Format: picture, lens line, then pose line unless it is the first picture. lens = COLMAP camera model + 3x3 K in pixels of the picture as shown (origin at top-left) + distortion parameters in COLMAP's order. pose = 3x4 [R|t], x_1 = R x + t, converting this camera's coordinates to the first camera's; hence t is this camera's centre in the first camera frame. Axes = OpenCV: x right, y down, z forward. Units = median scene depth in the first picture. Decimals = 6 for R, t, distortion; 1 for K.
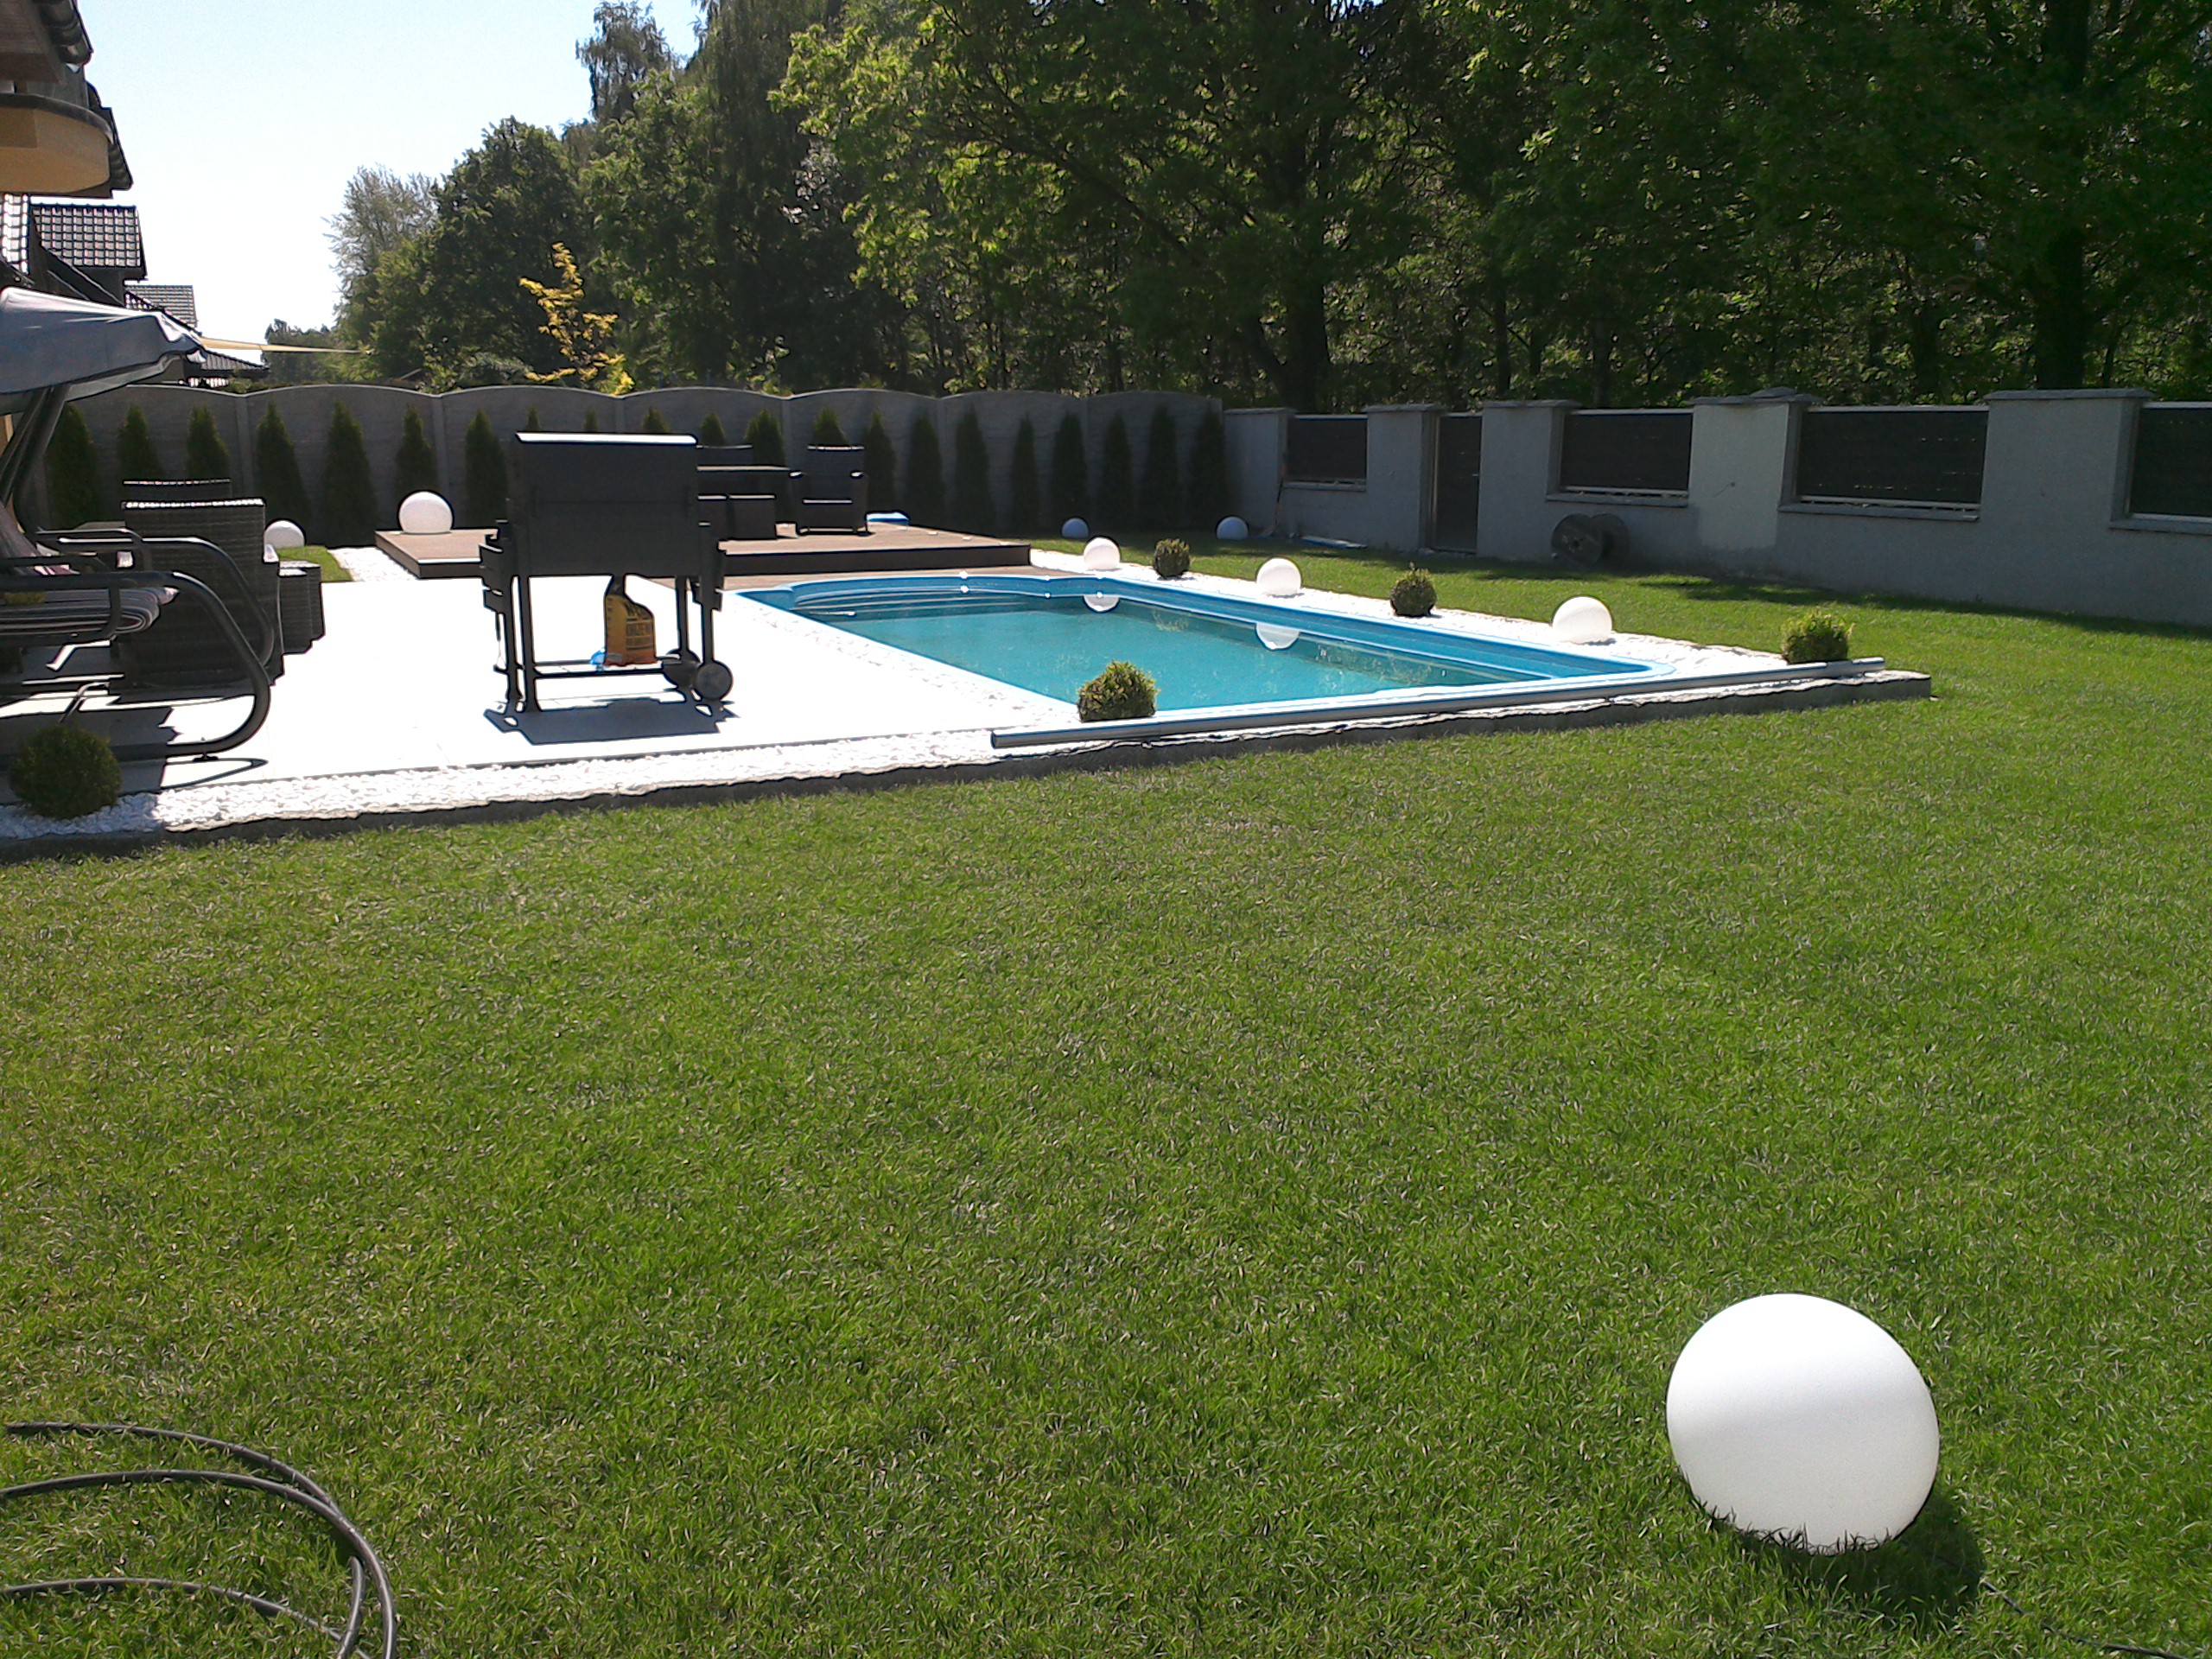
lens RADIAL K [[1820.5, 0, 1106.0], [0, 1820.5, 829.5], [0, 0, 1]] dist [0.087203, -0.145942]
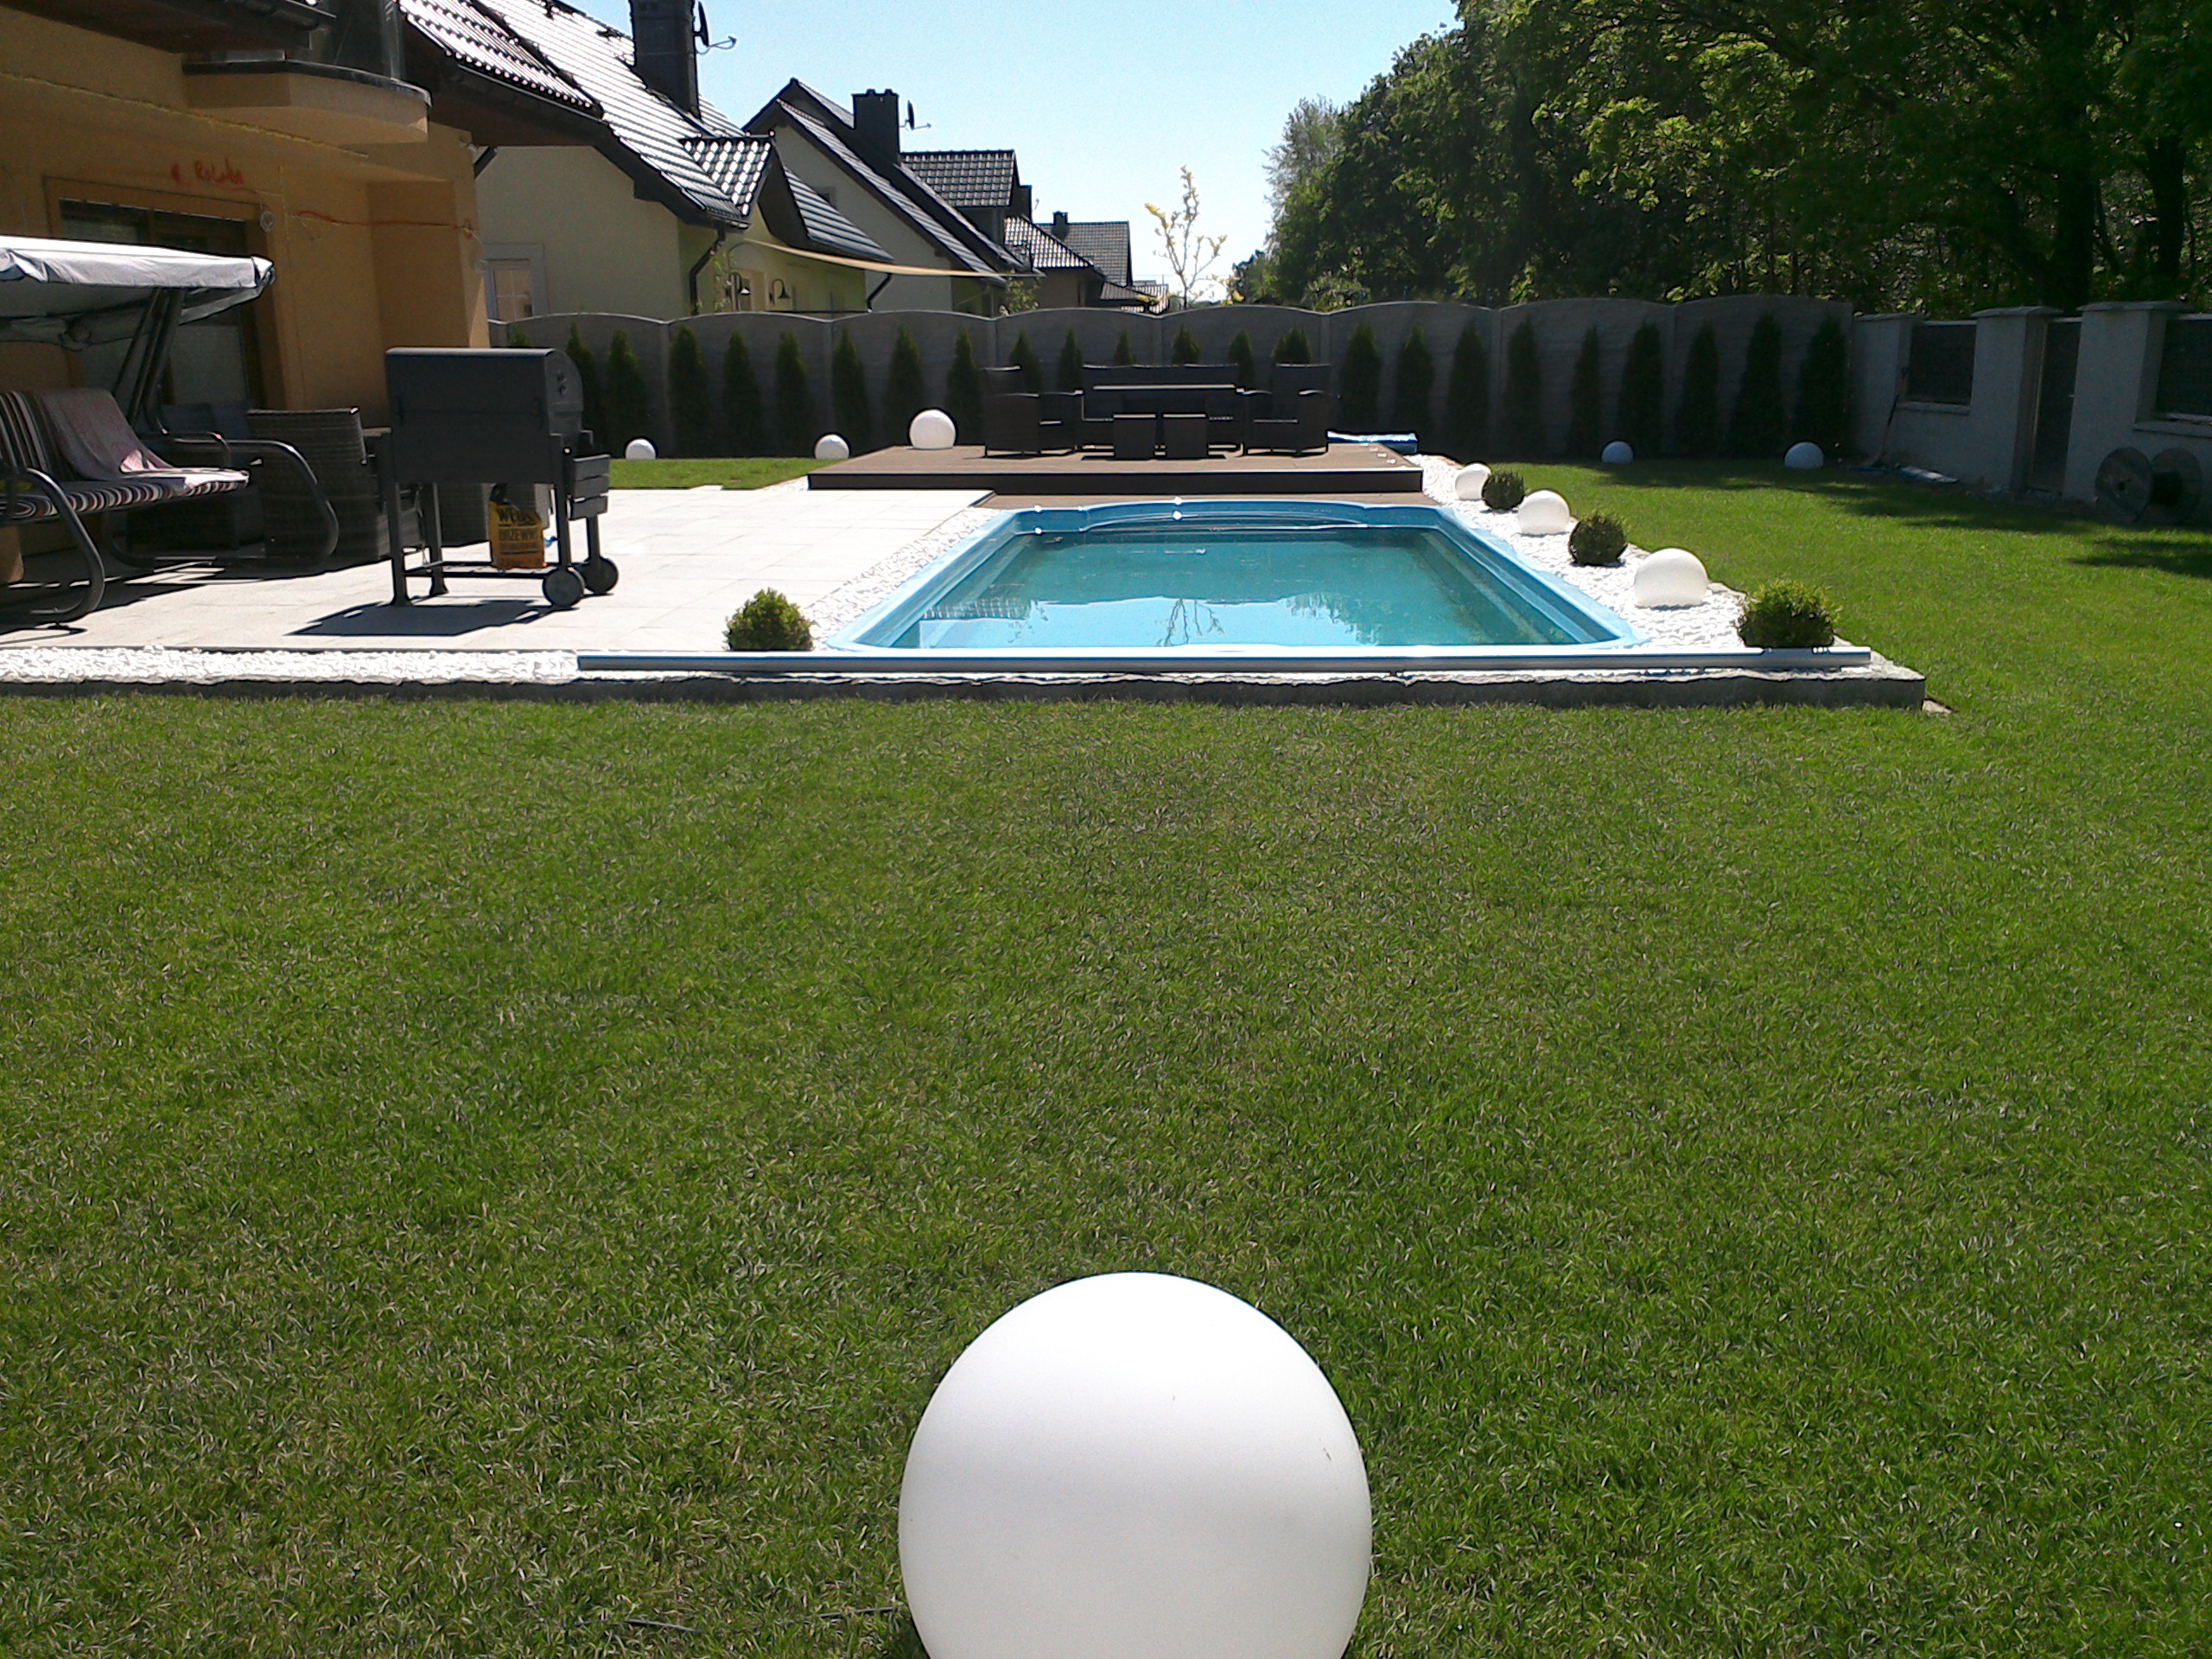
lens RADIAL K [[1820.5, 0, 1106.0], [0, 1820.5, 829.5], [0, 0, 1]] dist [0.087203, -0.145942]
pose [[0.877604, 0.116573, -0.464996, 0.235522], [-0.097221, 0.993106, 0.065479, -0.018313], [0.469424, -0.012257, 0.882888, 0.093158]]
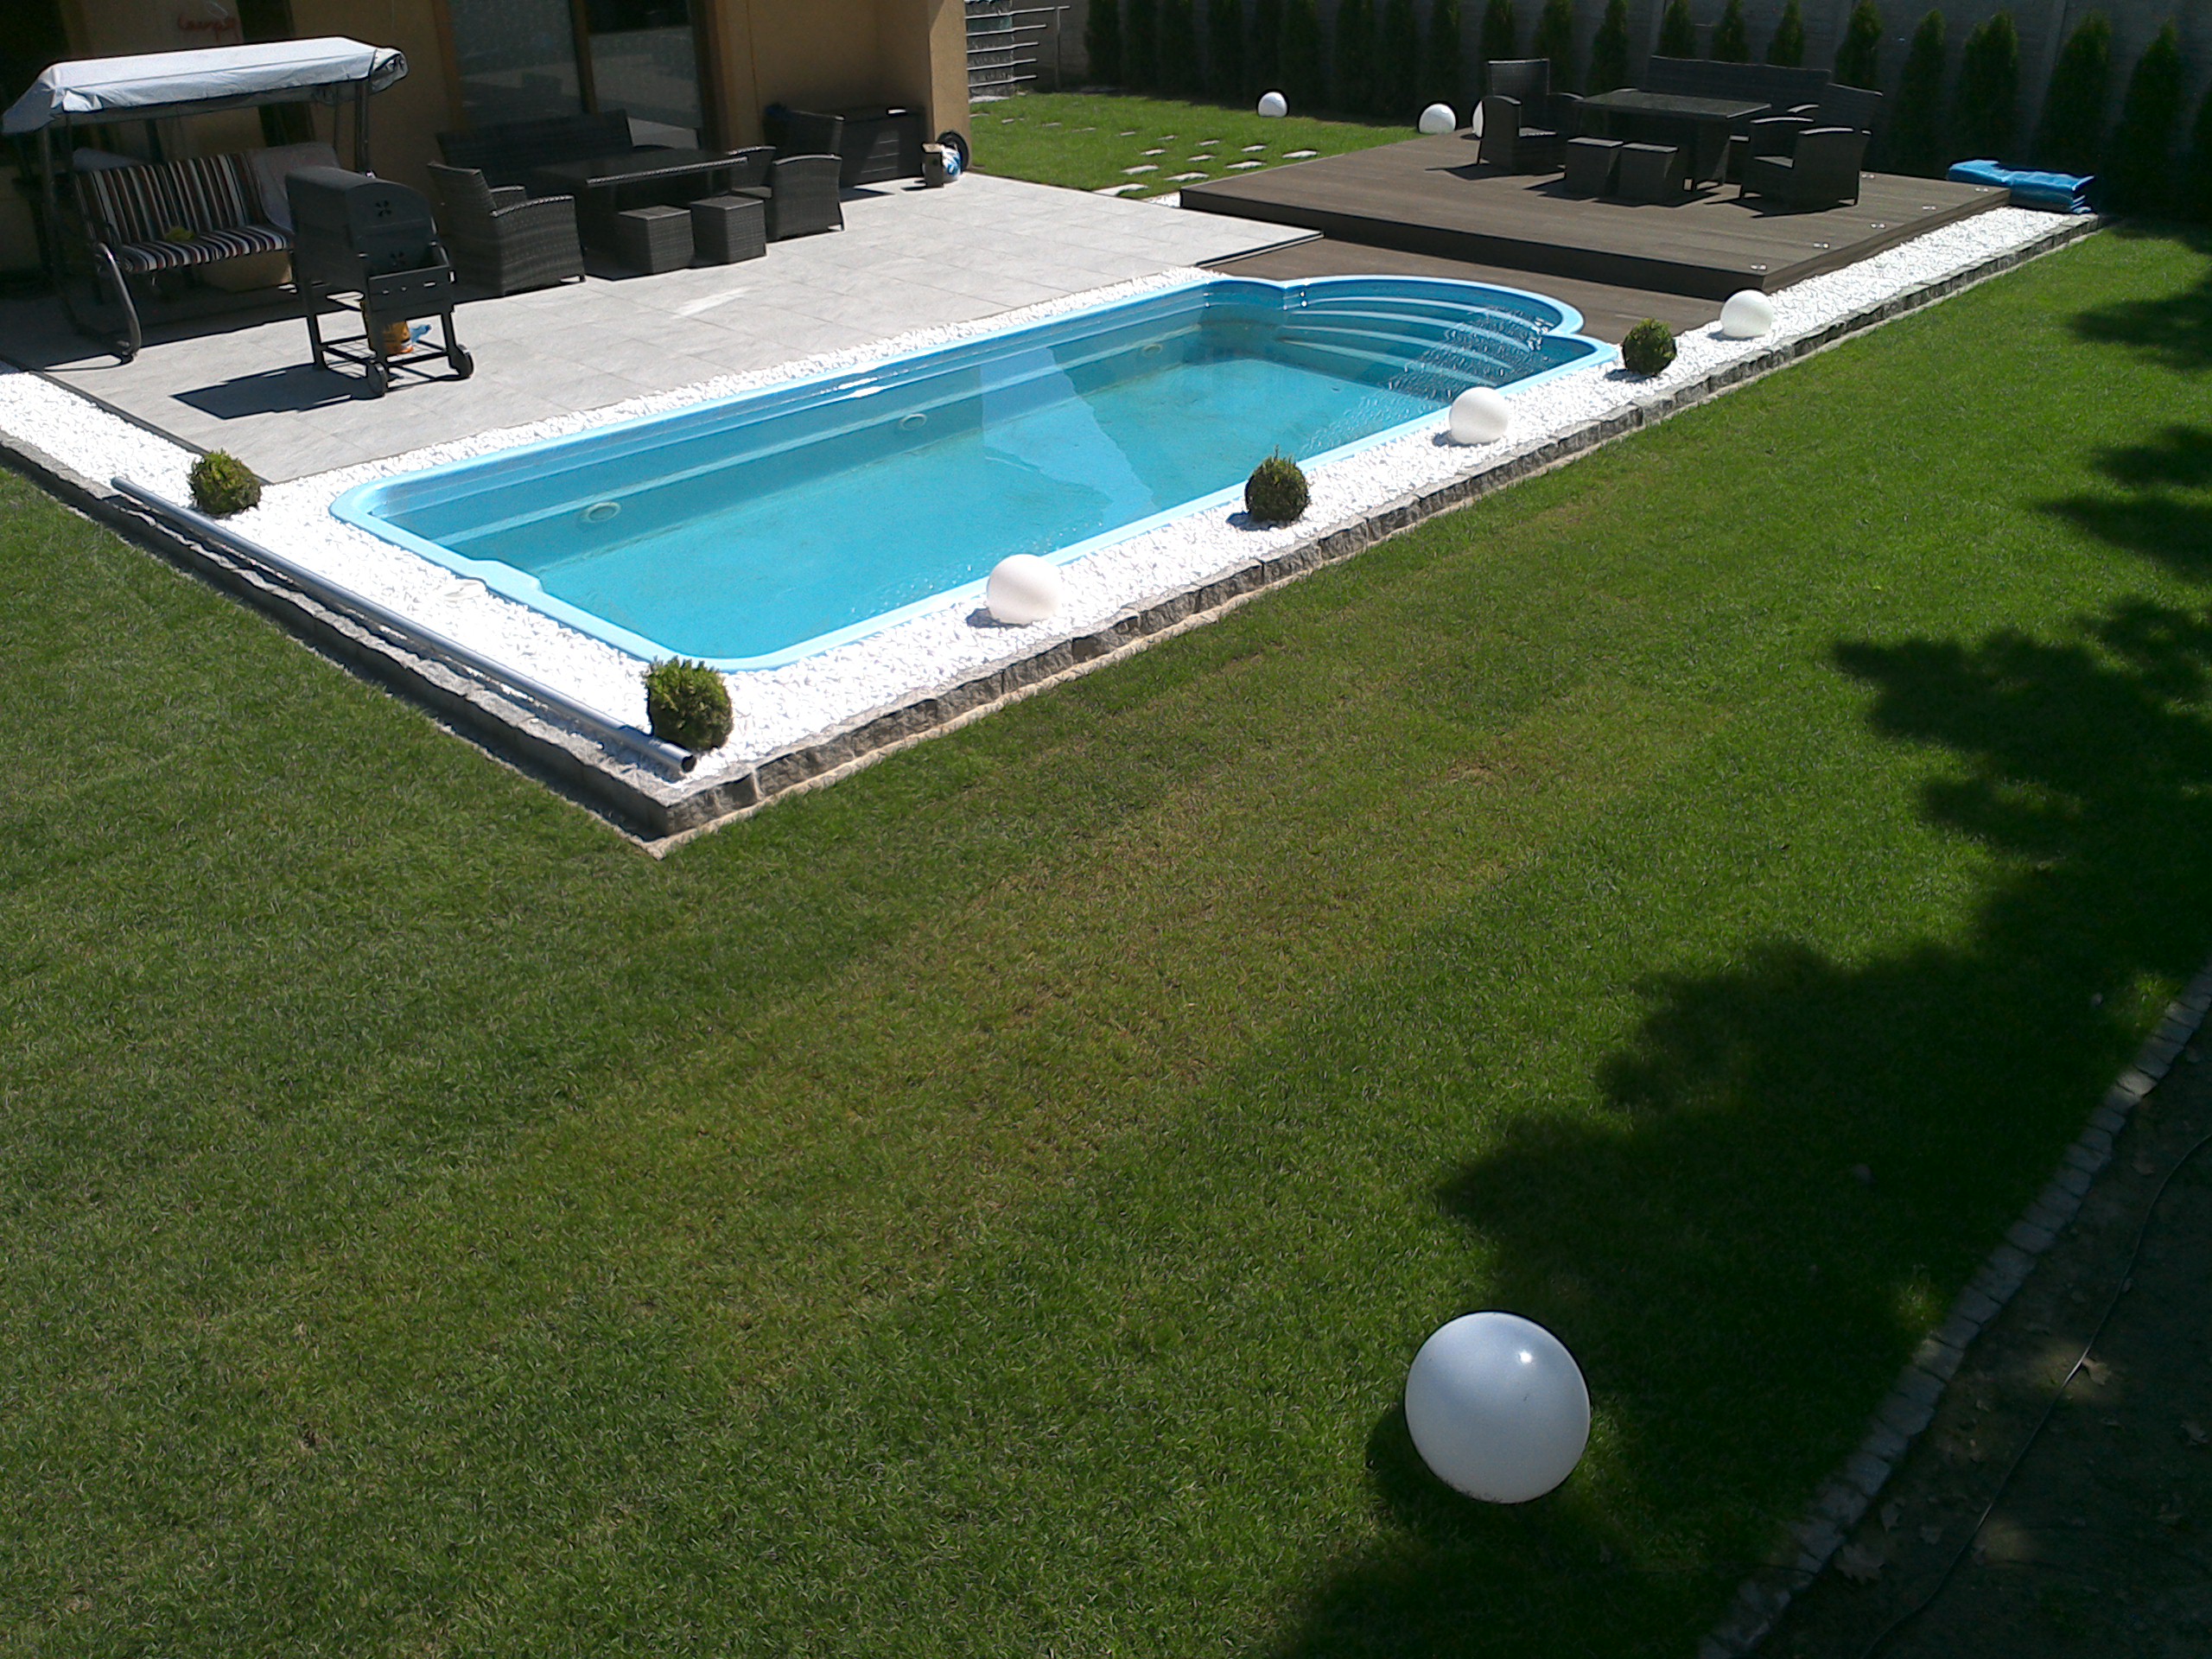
lens RADIAL K [[1820.5, 0, 1106.0], [0, 1820.5, 829.5], [0, 0, 1]] dist [0.087203, -0.145942]
pose [[0.359405, 0.446749, -0.819294, 0.499570], [-0.194490, 0.894538, 0.402461, -0.177680], [0.912689, 0.014698, 0.408390, 0.398011]]
